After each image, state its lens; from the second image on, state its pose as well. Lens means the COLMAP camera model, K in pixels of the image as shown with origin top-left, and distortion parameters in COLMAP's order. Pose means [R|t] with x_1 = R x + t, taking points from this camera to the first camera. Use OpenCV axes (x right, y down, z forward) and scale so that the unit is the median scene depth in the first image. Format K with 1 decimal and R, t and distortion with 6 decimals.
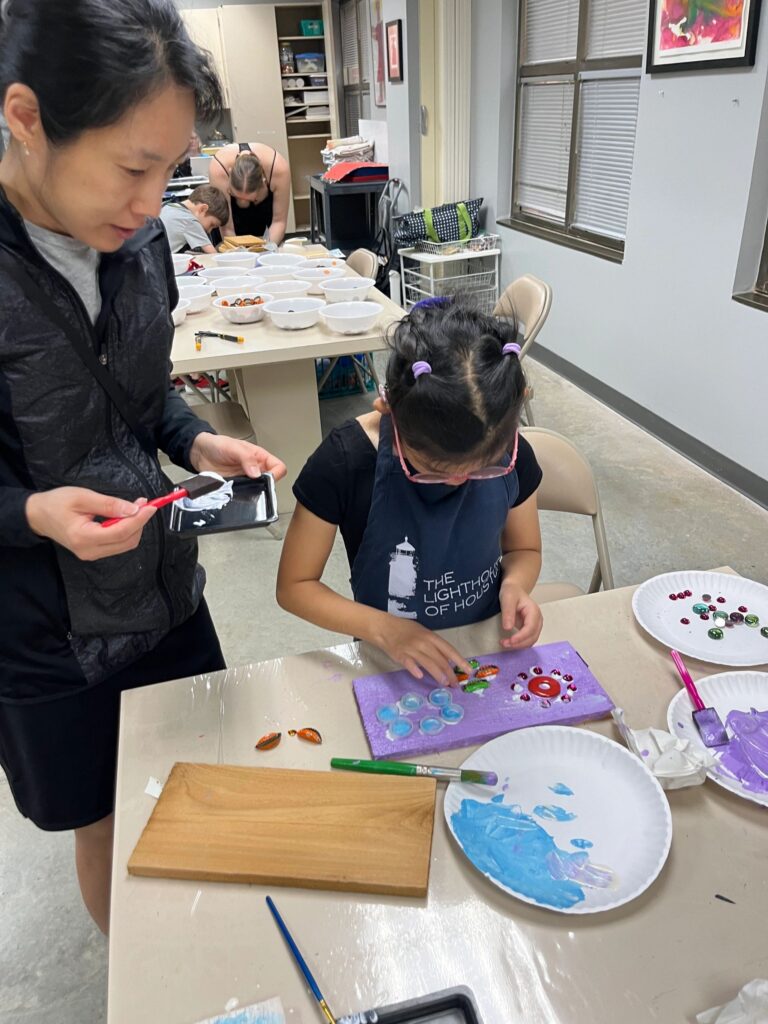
lens RADIAL K [[780.1, 0, 379.5], [0, 780.1, 517.7], [0, 0, 1]] dist [0.052115, -0.088623]
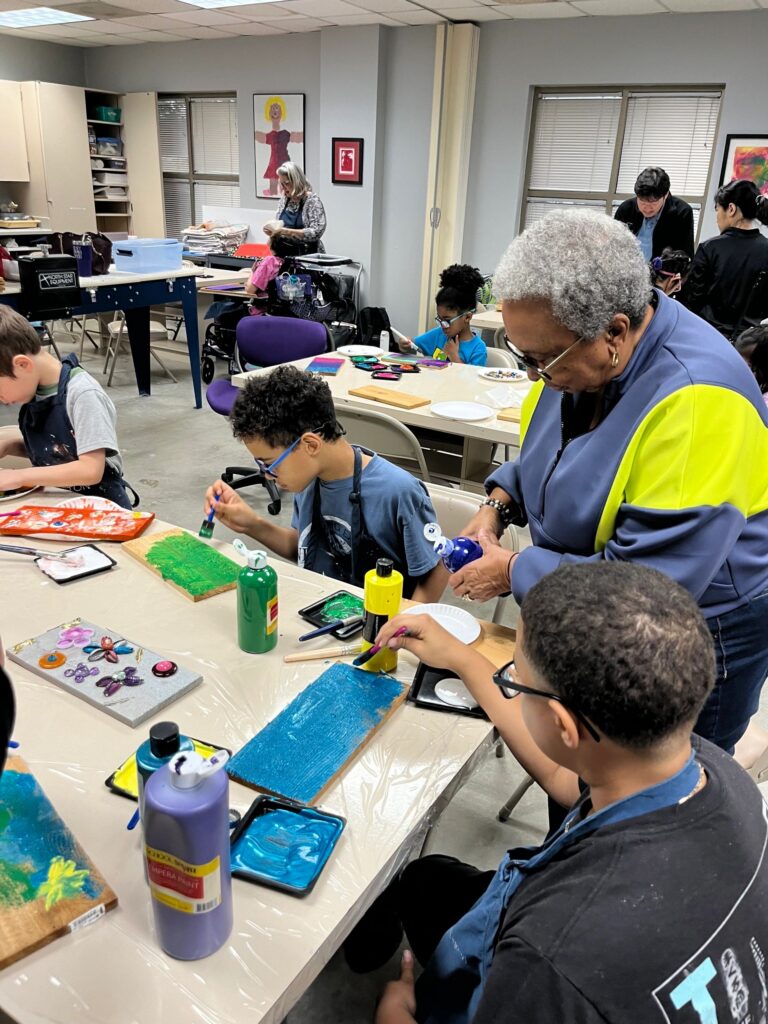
lens RADIAL K [[780.1, 0, 385.5], [0, 780.1, 511.9], [0, 0, 1]] dist [0.052115, -0.088623]
pose [[0.736487, -0.183315, 0.651140, -0.811785], [0.247906, 0.968754, -0.007668, -0.024311], [-0.629389, 0.167068, 0.758919, 0.098982]]
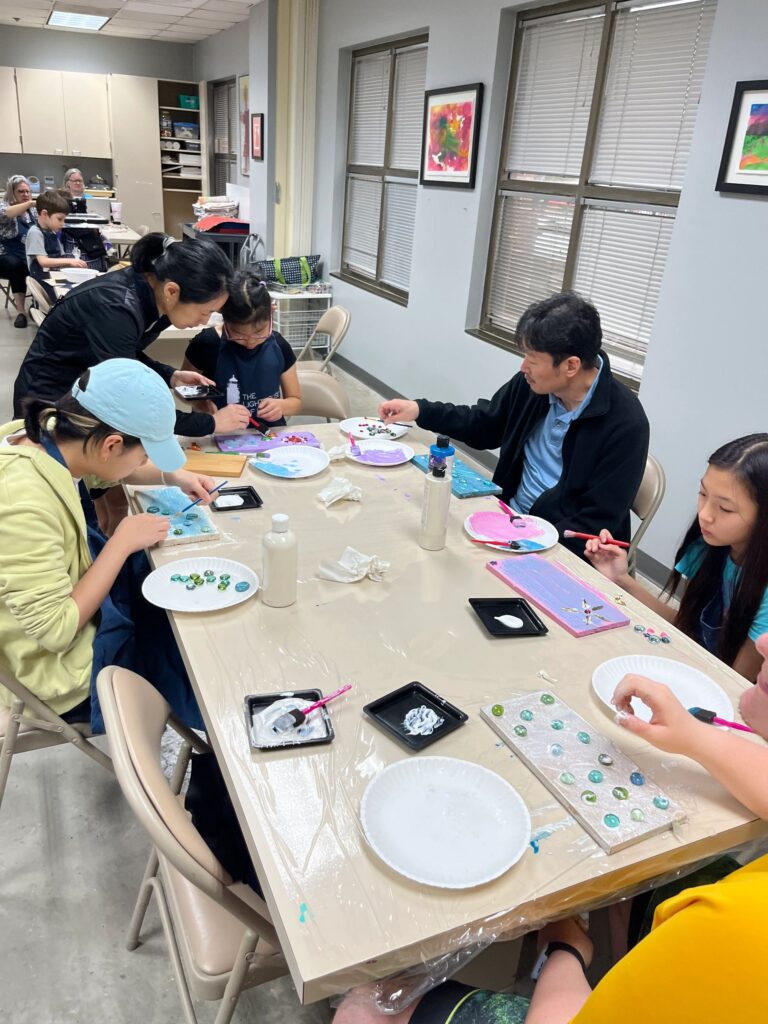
lens RADIAL K [[780.1, 0, 387.3], [0, 780.1, 505.4], [0, 0, 1]] dist [0.052115, -0.088623]
pose [[0.980398, 0.042085, 0.192480, 0.005128], [-0.026092, 0.996049, -0.084881, 0.098321], [-0.195292, 0.078195, 0.977623, -0.226042]]
